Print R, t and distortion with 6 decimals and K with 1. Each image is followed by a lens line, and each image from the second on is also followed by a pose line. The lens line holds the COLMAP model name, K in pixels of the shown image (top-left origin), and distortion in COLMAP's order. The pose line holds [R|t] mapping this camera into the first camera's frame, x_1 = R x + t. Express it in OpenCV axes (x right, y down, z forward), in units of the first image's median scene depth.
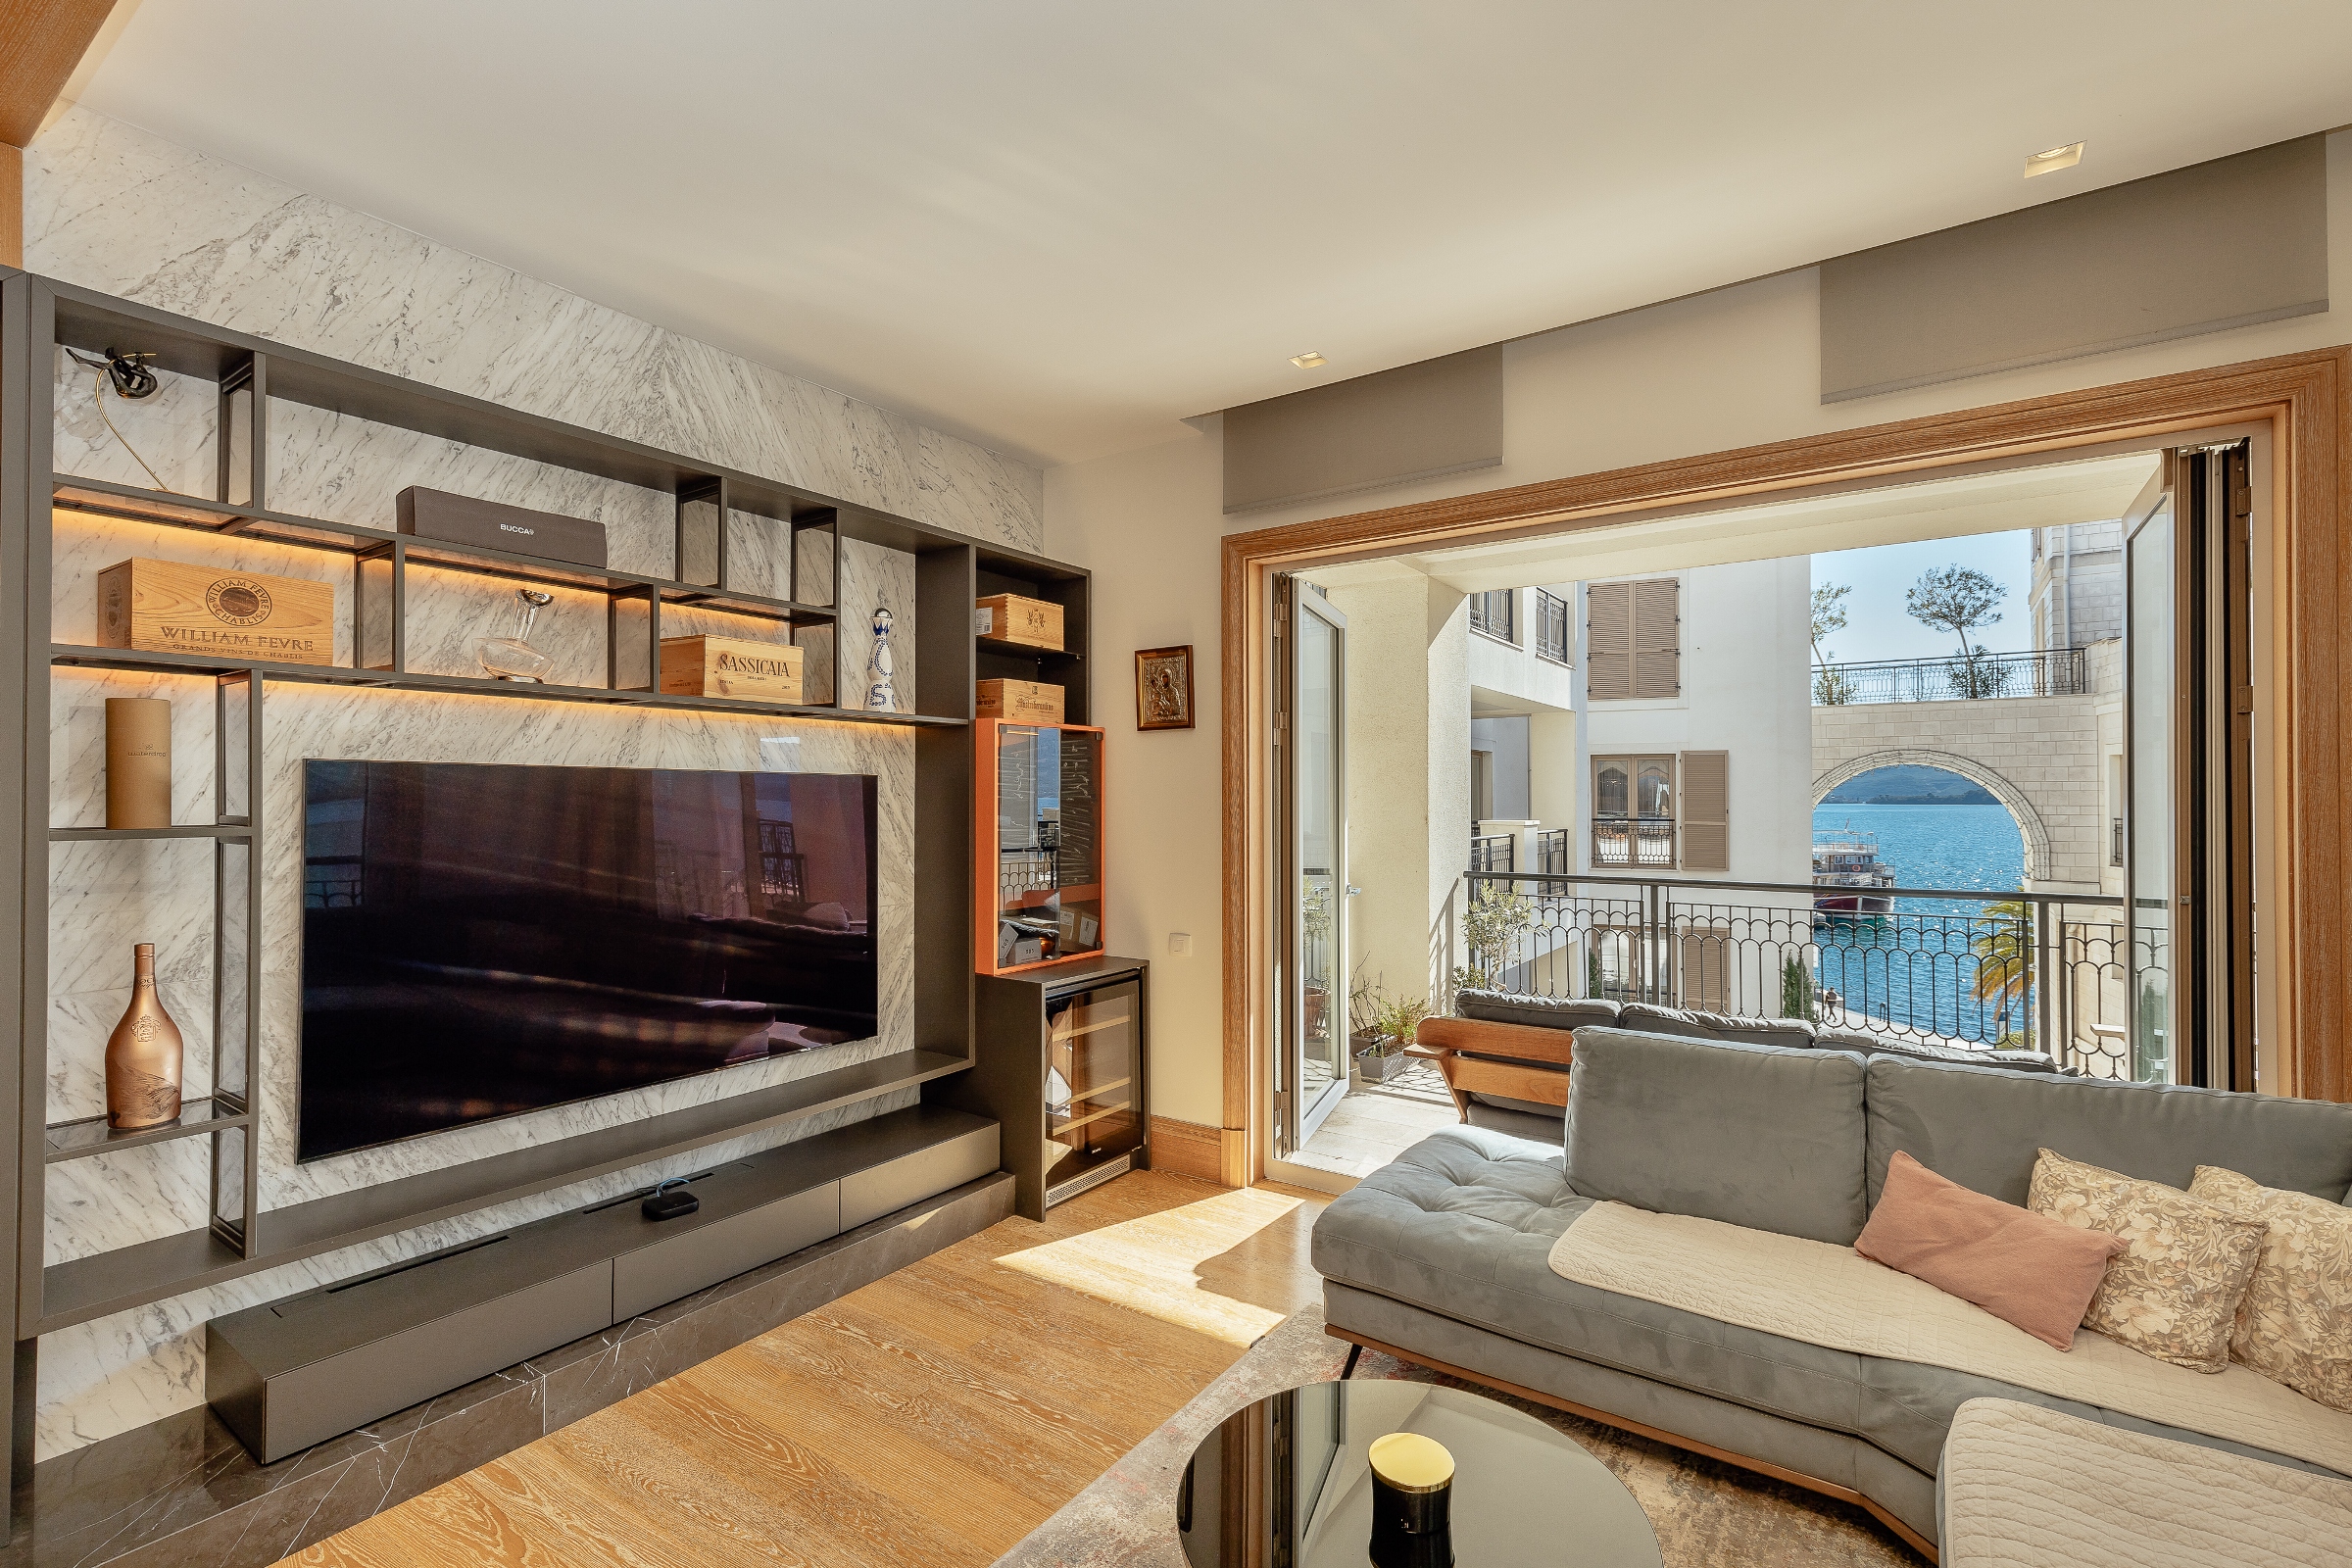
lens RADIAL K [[1058.6, 0, 1171.6], [0, 1058.6, 792.4], [0, 0, 1]] dist [-0.001439, 0.000066]
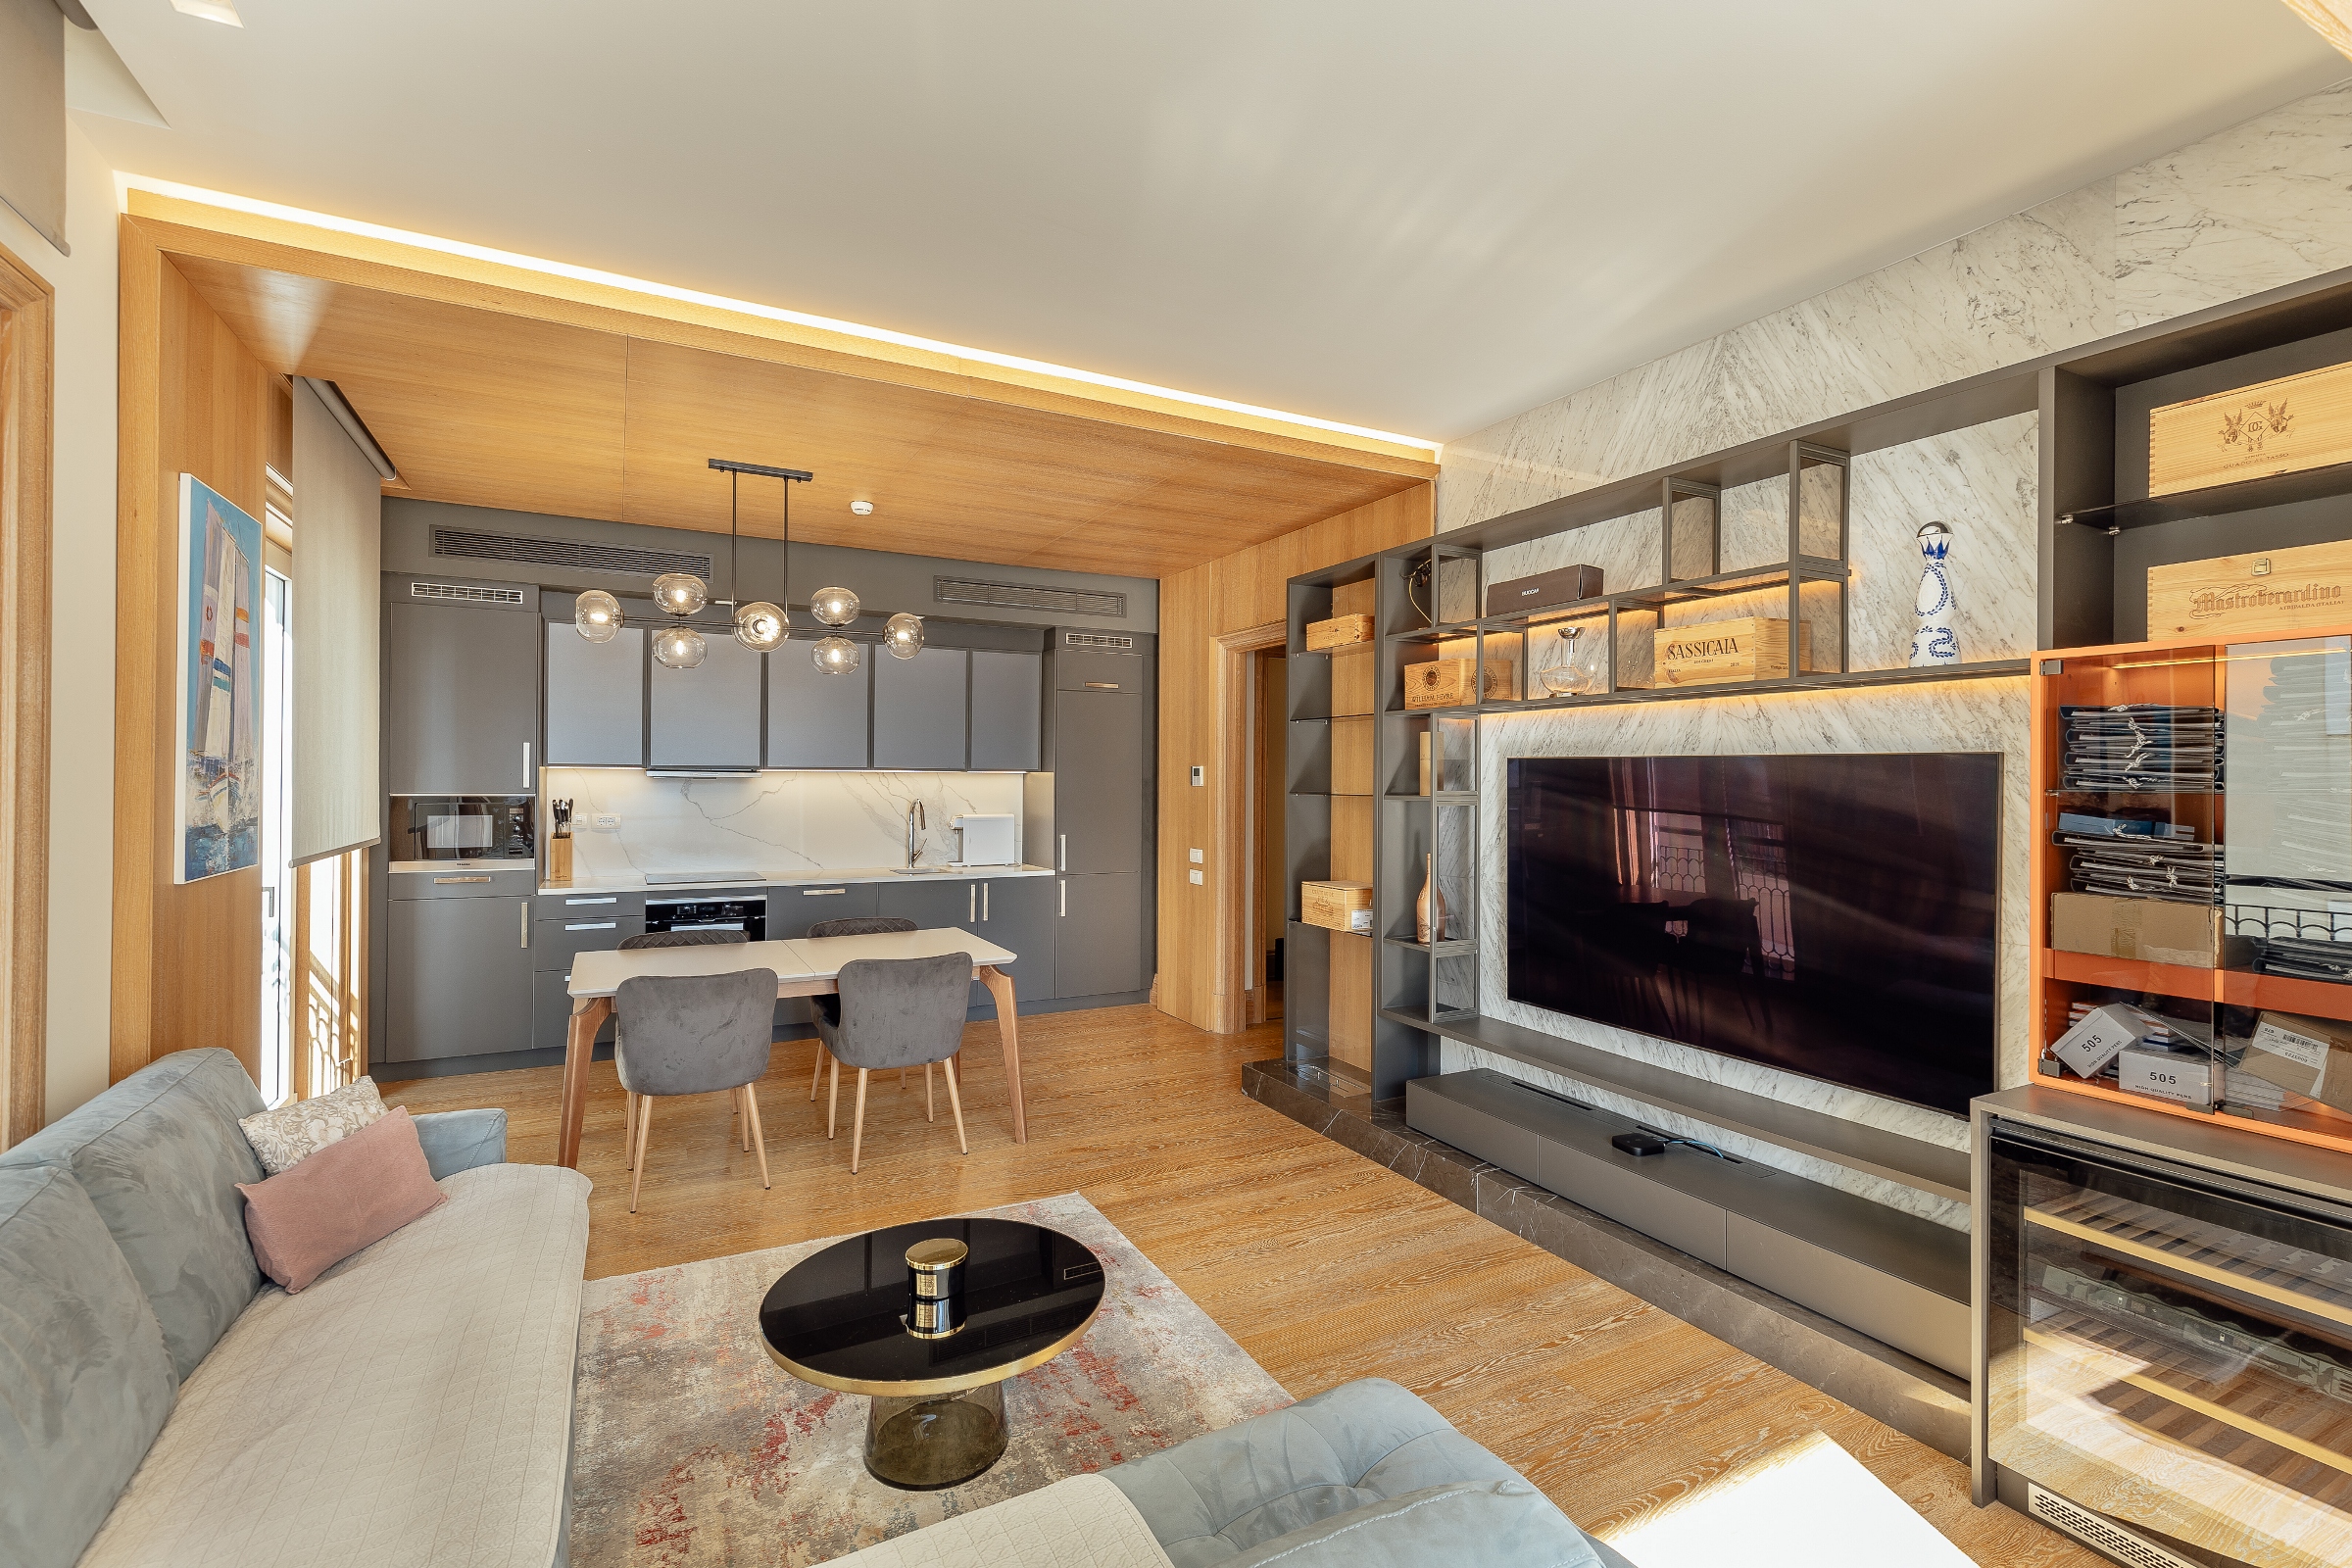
lens RADIAL K [[1058.6, 0, 1181.5], [0, 1058.6, 779.9], [0, 0, 1]] dist [-0.001439, 0.000066]
pose [[-0.459652, -0.001861, -0.888097, 0.713885], [-0.001081, 0.999998, -0.001536, 0.004899], [0.888098, 0.000254, -0.459653, 1.034806]]
